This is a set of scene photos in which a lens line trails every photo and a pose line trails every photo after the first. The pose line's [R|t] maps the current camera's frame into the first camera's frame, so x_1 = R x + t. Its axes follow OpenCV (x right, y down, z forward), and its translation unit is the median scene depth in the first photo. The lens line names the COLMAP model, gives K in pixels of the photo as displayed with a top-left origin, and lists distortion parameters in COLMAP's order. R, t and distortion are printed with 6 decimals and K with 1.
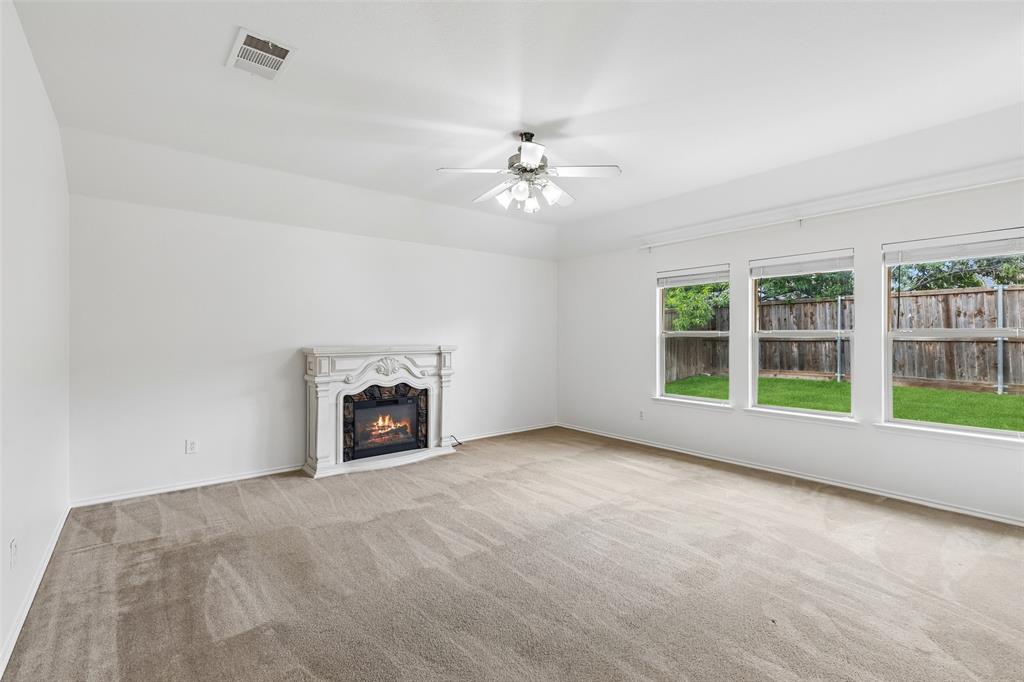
lens RADIAL K [[461.6, 0, 509.2], [0, 461.6, 334.2], [0, 0, 1]] dist [0.008353, -0.000818]
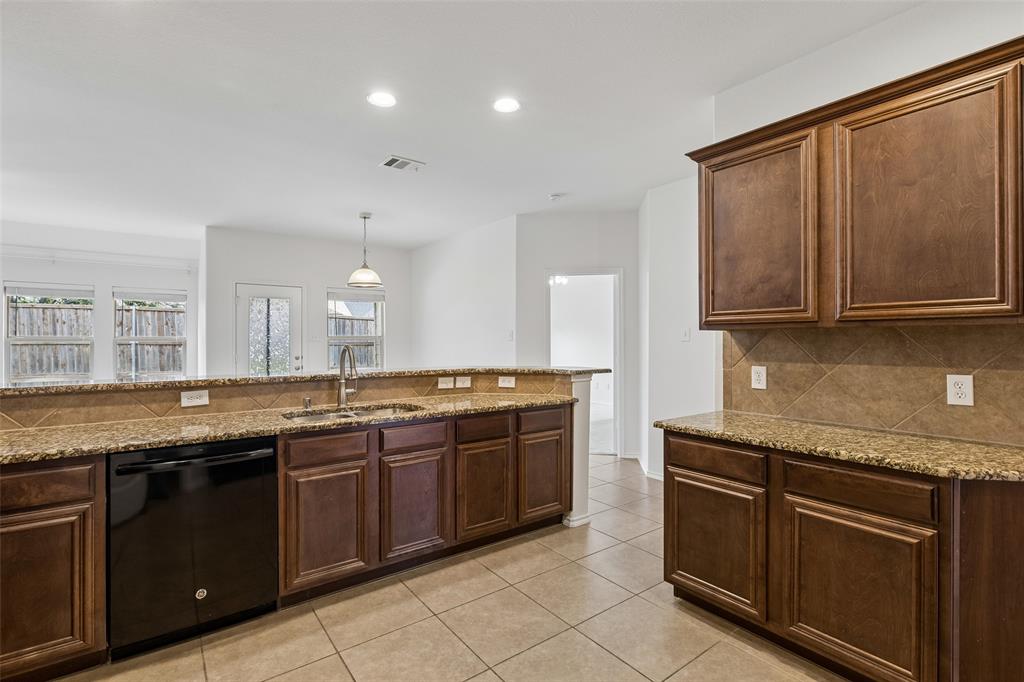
lens RADIAL K [[475.9, 0, 503.1], [0, 475.9, 341.1], [0, 0, 1]] dist [0.001450, 0.000456]
pose [[0.041166, -0.001242, 0.999152, -0.600391], [-0.004217, 0.999990, 0.001417, -0.000690], [-0.999143, -0.004272, 0.041160, -0.346183]]
